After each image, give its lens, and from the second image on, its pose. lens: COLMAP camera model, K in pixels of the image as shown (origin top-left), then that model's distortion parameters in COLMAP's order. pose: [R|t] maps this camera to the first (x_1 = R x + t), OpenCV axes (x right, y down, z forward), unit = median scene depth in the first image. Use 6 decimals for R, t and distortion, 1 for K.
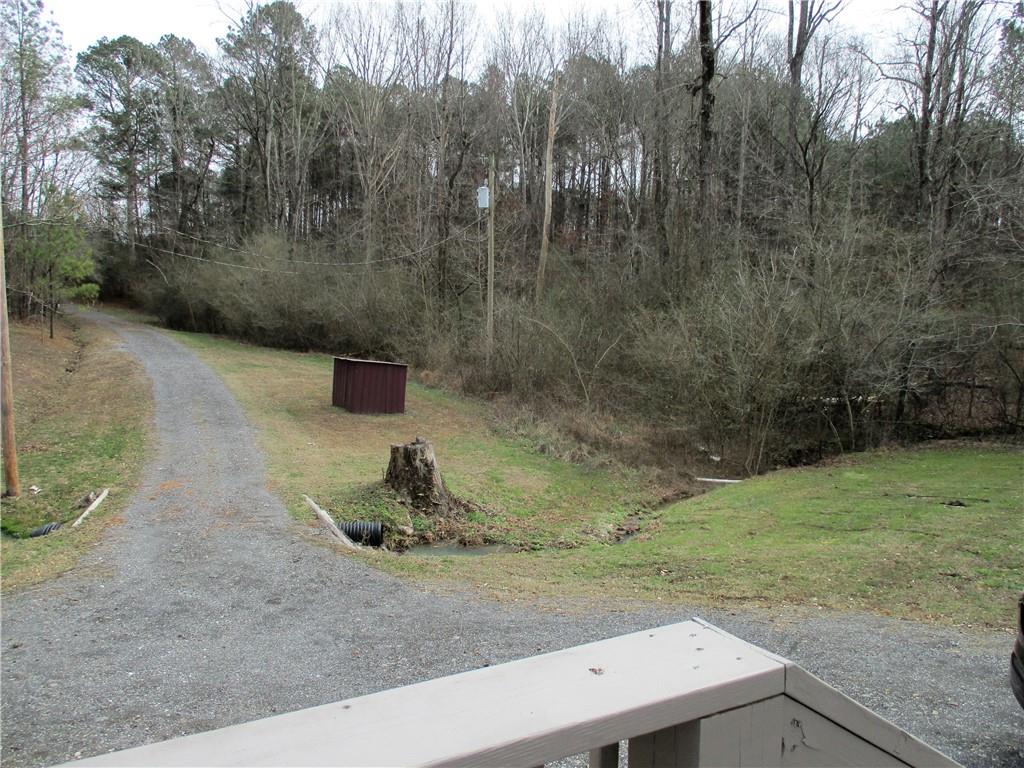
lens RADIAL K [[837.2, 0, 512.0], [0, 837.2, 384.0], [0, 0, 1]] dist [-0.039576, 0.008978]
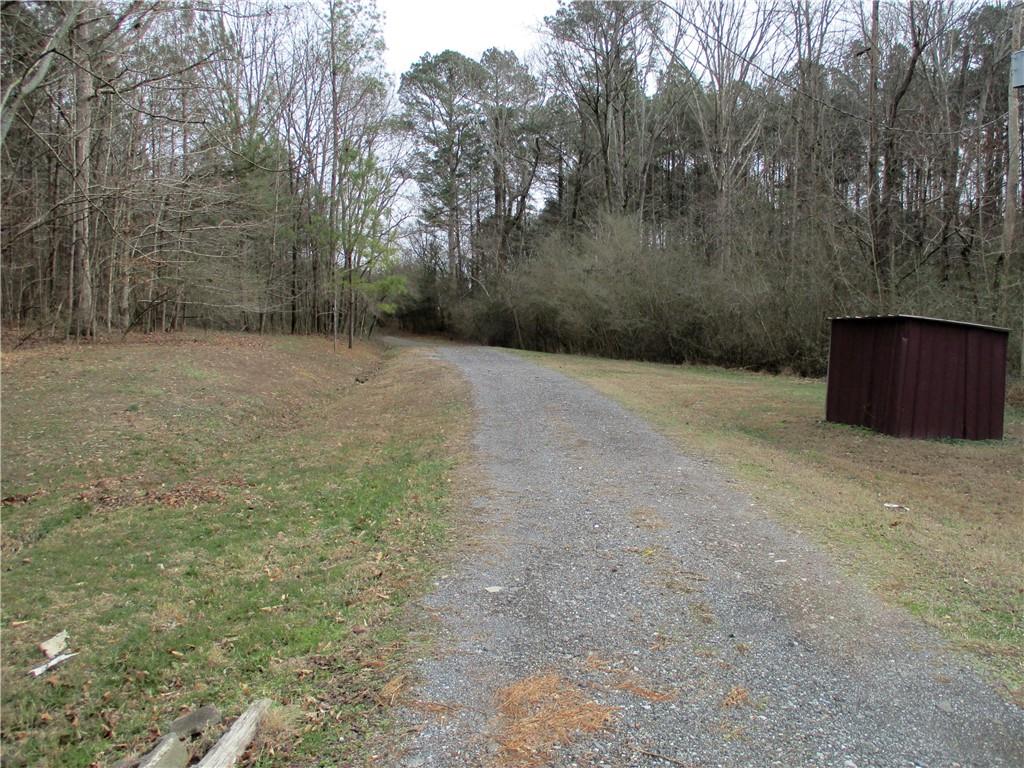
lens RADIAL K [[928.1, 0, 512.0], [0, 928.1, 384.0], [0, 0, 1]] dist [-0.056277, 0.003792]
pose [[0.934152, -0.004918, -0.356842, -0.092241], [-0.013099, 0.998759, -0.048056, 0.014951], [0.356635, 0.049566, 0.932928, 0.214064]]
